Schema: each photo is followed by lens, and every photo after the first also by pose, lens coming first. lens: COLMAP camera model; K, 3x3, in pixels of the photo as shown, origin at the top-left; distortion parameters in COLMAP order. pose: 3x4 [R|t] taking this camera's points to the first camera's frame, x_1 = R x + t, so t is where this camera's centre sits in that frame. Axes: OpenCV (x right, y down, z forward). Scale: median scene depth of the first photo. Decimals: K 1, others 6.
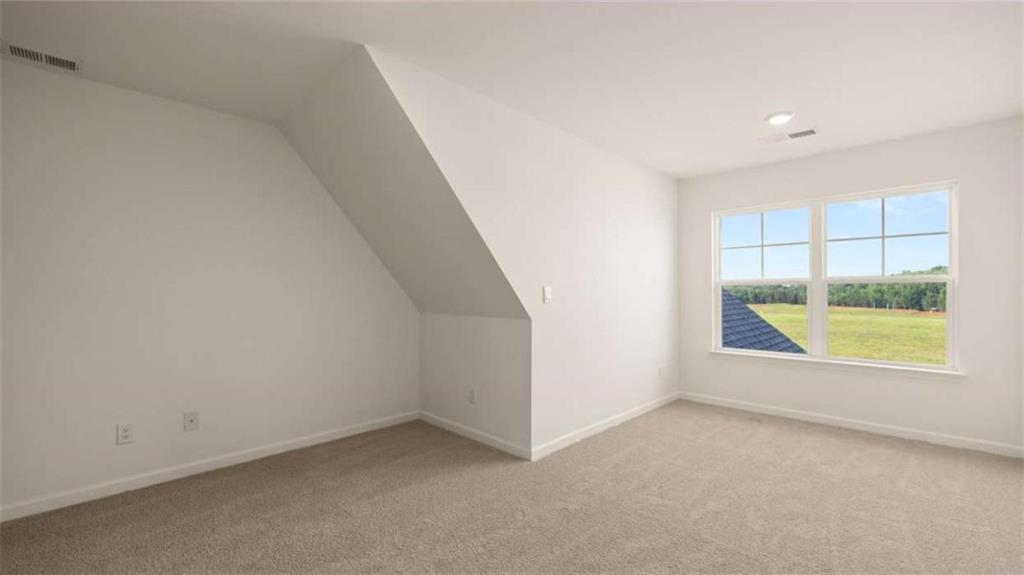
lens RADIAL K [[430.1, 0, 508.8], [0, 430.1, 289.5], [0, 0, 1]] dist [0.000551, 0.000353]
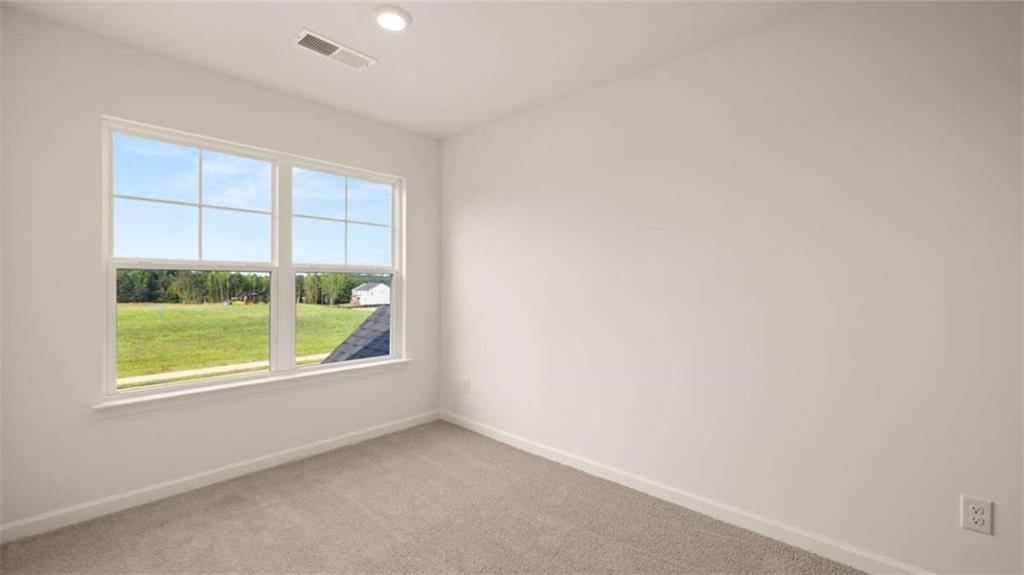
lens RADIAL K [[430.1, 0, 508.8], [0, 430.1, 289.5], [0, 0, 1]] dist [0.000551, 0.000353]
pose [[-0.035437, -0.016822, 0.999230, -0.024571], [-0.016386, 0.999734, 0.016249, -0.001531], [-0.999238, -0.015797, -0.035703, 0.646763]]
